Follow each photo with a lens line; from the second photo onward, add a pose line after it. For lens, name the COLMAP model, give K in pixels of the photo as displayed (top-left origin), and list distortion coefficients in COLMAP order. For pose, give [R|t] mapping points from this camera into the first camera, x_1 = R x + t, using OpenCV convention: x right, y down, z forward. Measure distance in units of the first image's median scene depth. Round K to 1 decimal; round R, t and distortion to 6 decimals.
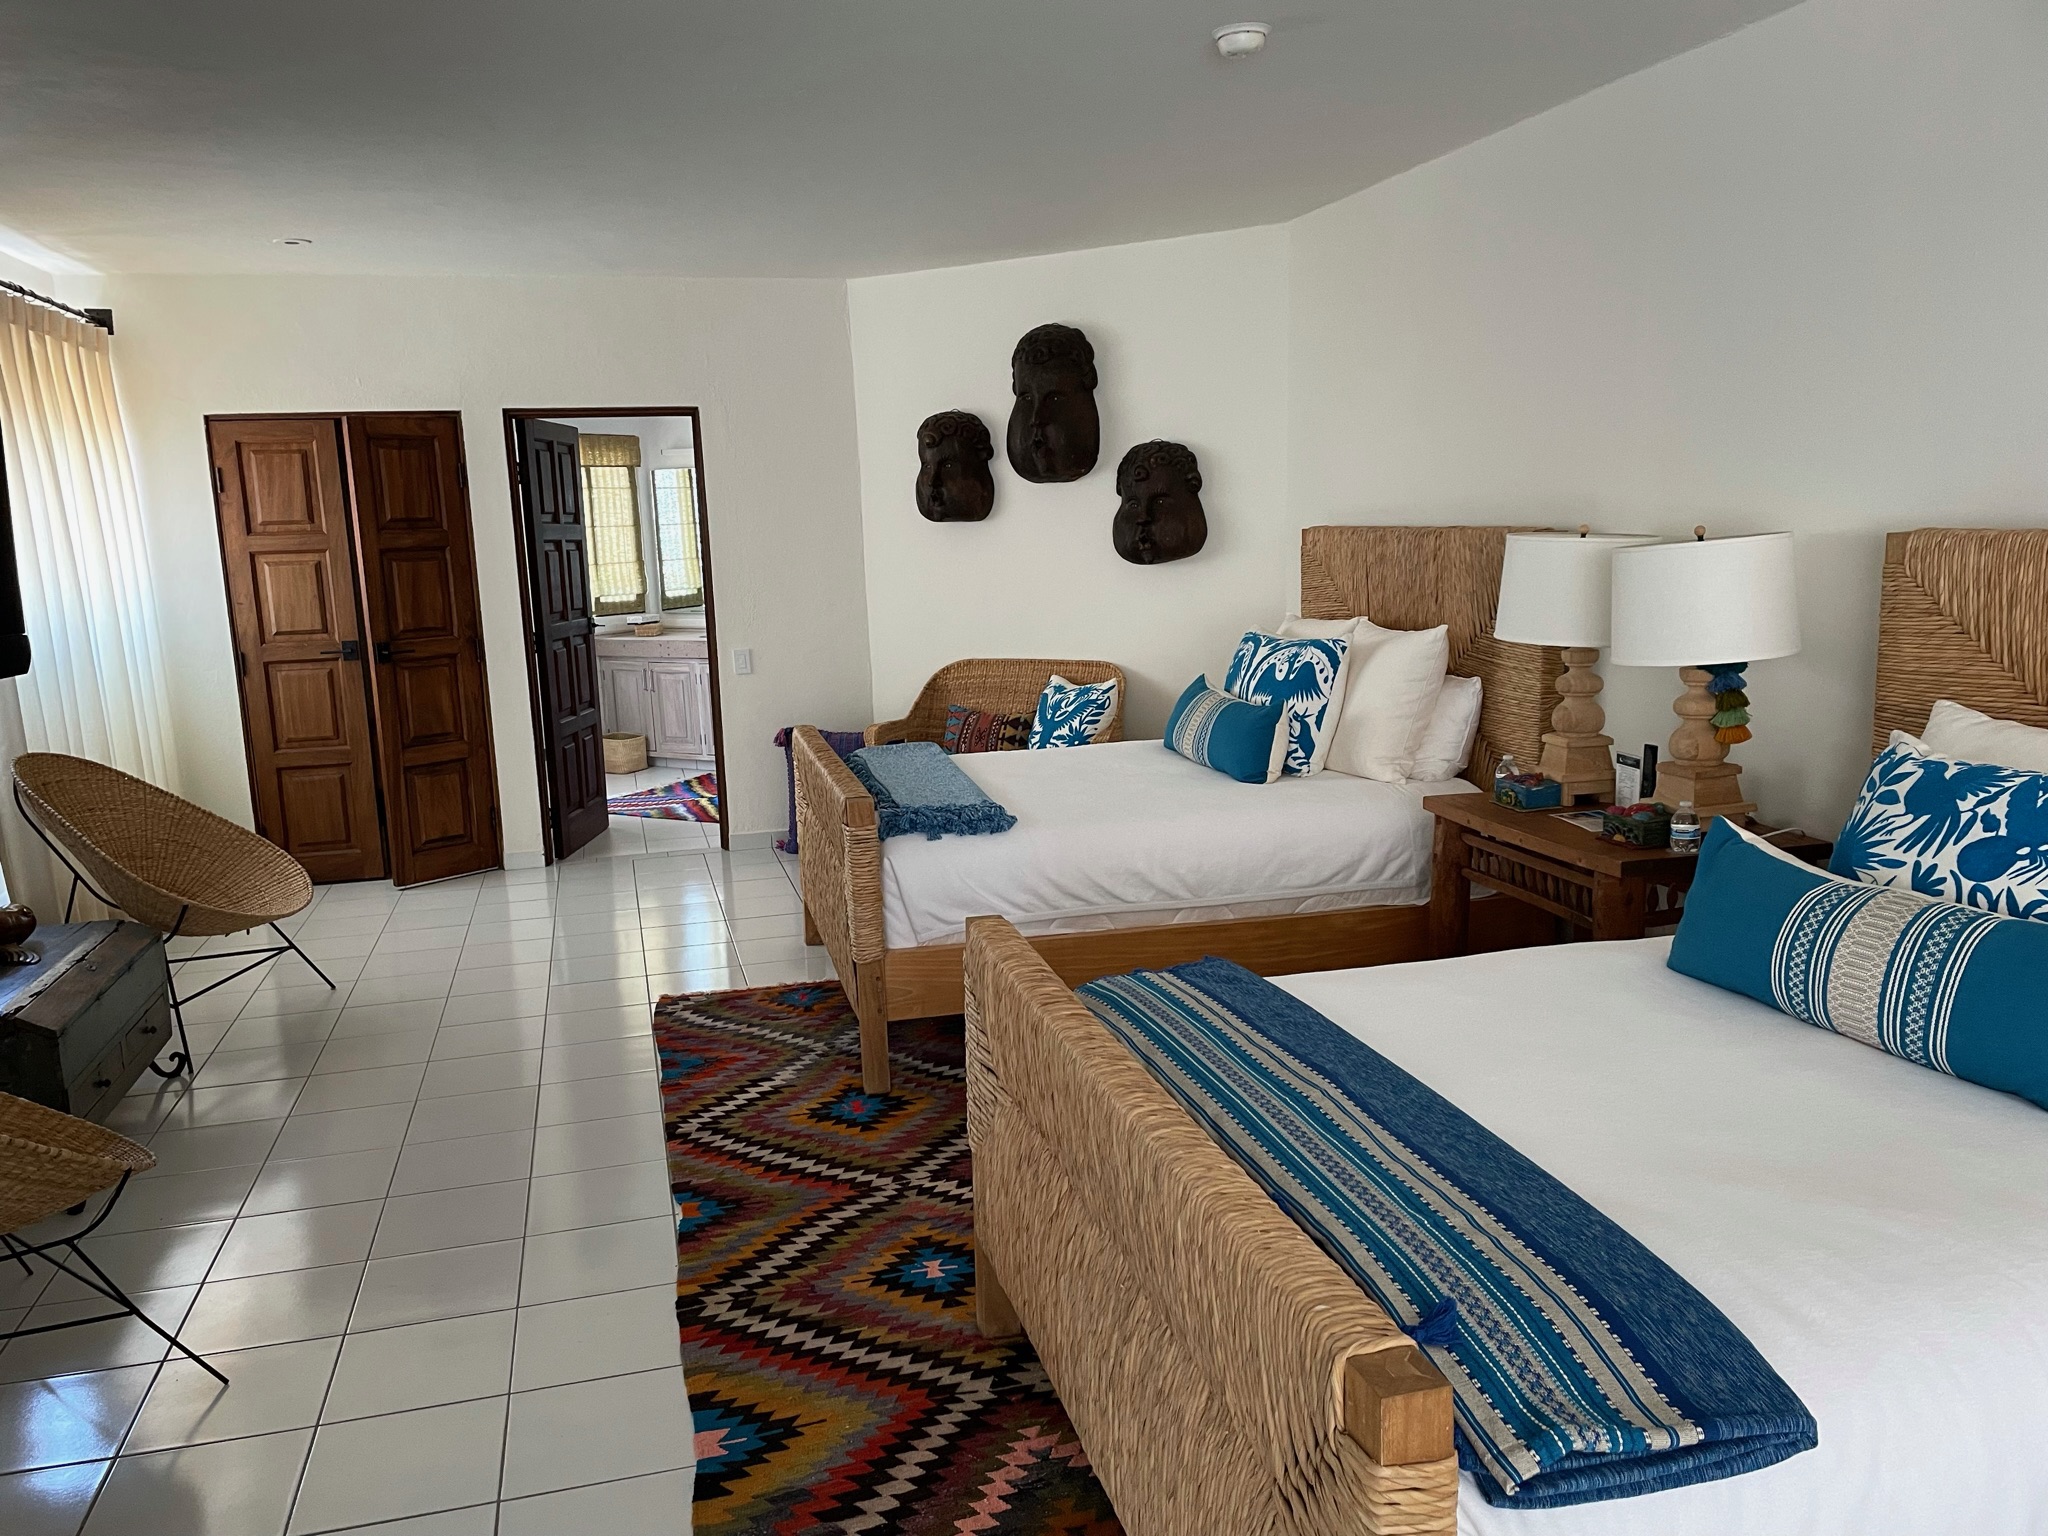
lens RADIAL K [[1561.0, 0, 1020.3], [0, 1561.0, 770.4], [0, 0, 1]] dist [0.009570, -0.011350]
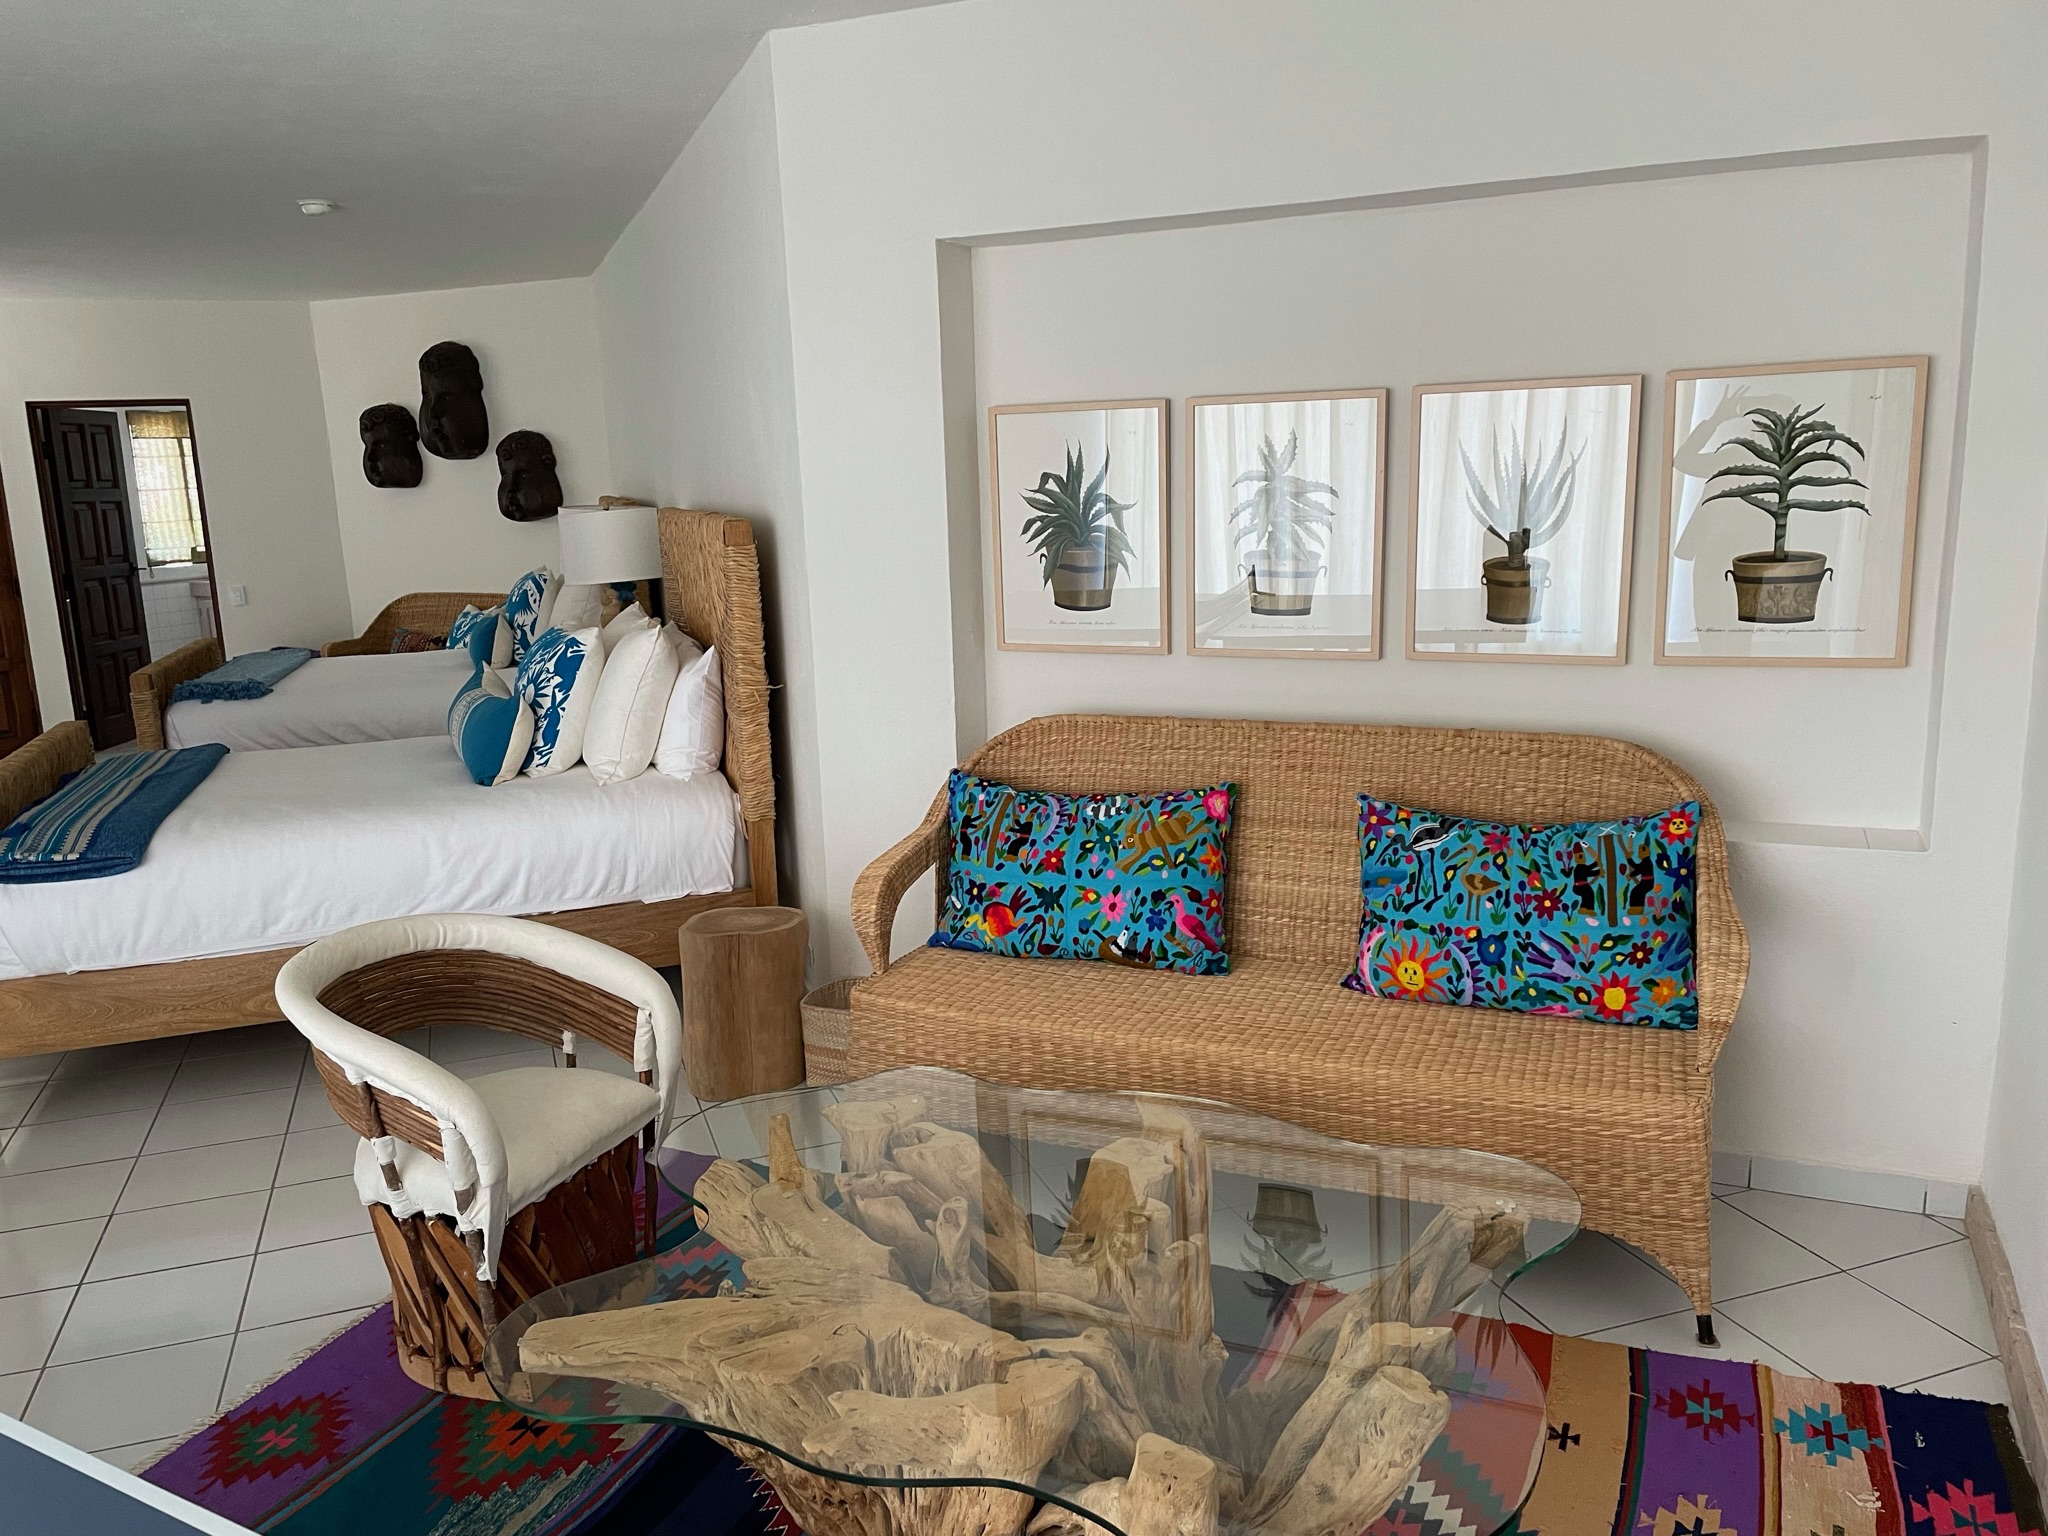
lens RADIAL K [[1561.0, 0, 1027.5], [0, 1561.0, 765.6], [0, 0, 1]] dist [0.009570, -0.011350]
pose [[0.996252, -0.013622, 0.085418, 0.395413], [0.011136, 0.999502, 0.029523, 0.044218], [-0.085778, -0.028461, 0.995908, -0.389643]]
